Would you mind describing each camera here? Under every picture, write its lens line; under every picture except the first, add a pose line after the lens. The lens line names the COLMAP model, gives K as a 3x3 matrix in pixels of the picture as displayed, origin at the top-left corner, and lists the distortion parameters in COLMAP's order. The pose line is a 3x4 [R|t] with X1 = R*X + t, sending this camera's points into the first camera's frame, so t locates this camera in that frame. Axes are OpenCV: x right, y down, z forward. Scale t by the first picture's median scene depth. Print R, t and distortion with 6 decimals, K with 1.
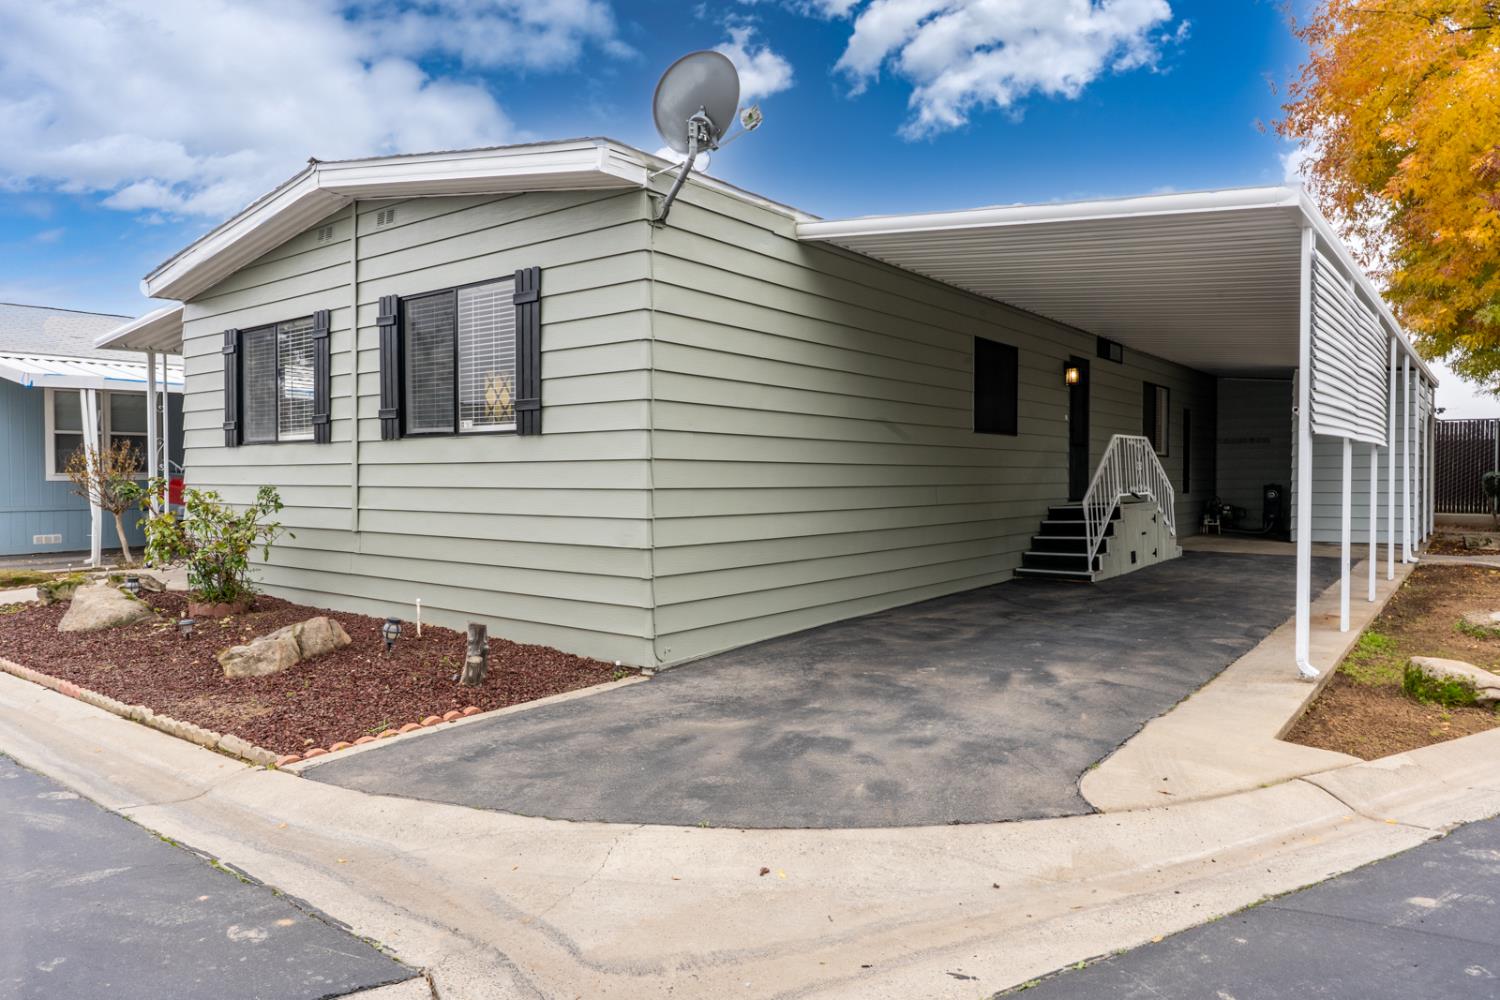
lens RADIAL K [[974.2, 0, 749.2], [0, 974.2, 494.8], [0, 0, 1]] dist [0.007331, -0.001636]
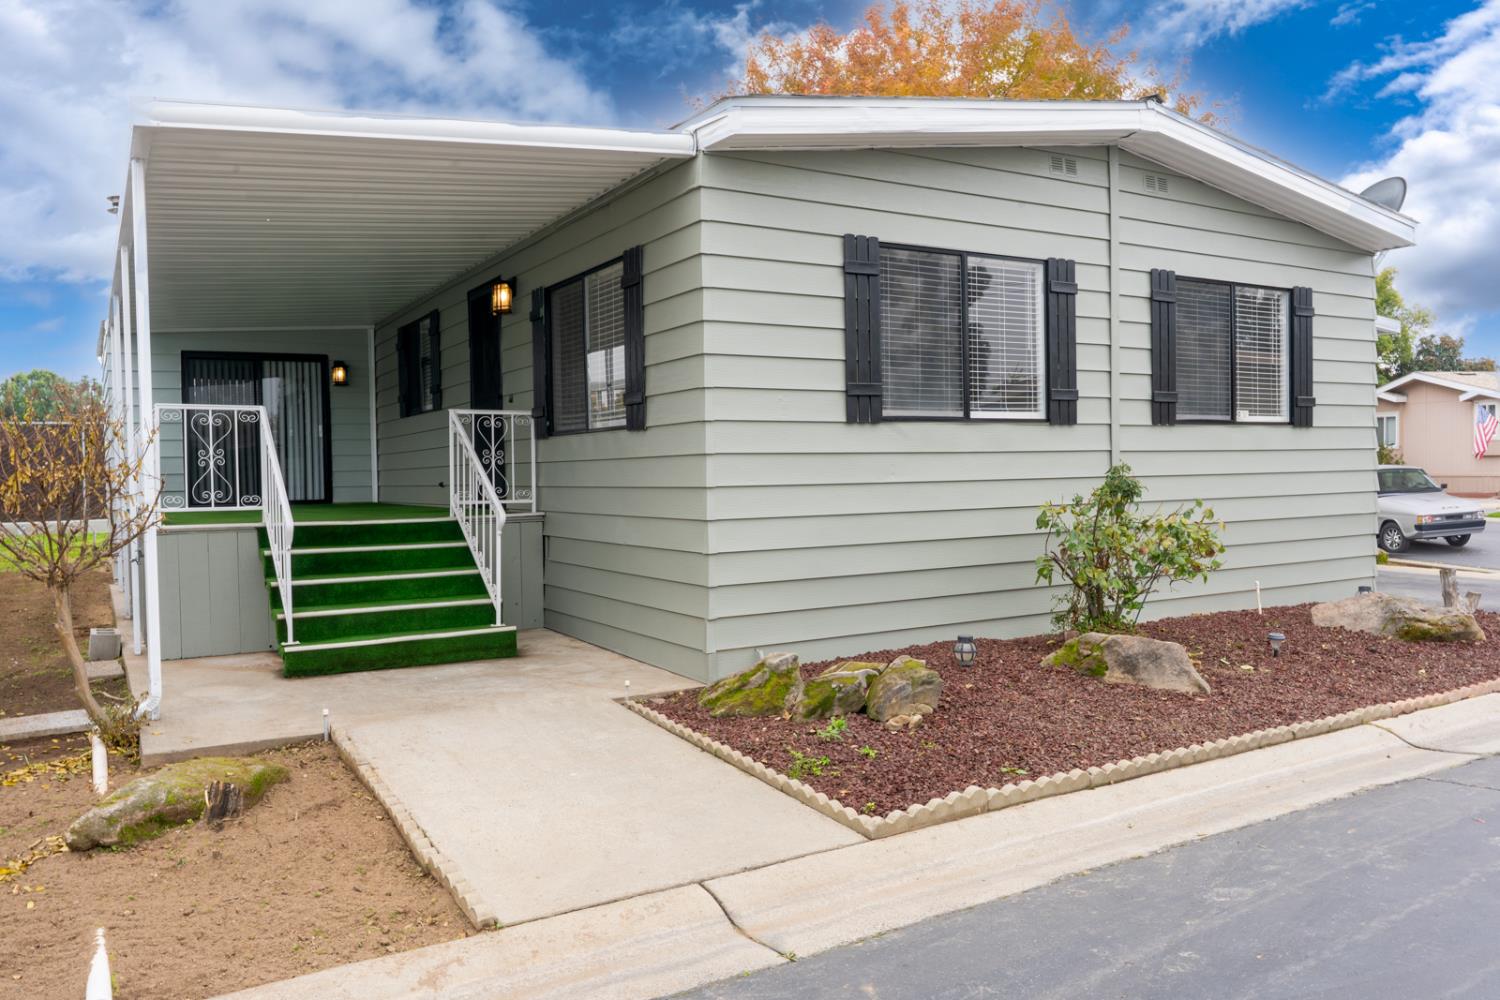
lens RADIAL K [[1099.8, 0, 760.3], [0, 1099.8, 498.2], [0, 0, 1]] dist [0.006432, 0.000466]
pose [[0.350664, -0.021069, 0.936264, -1.489221], [0.042626, 0.999070, 0.006518, -0.010189], [-0.935531, 0.037623, 0.351236, 0.999705]]
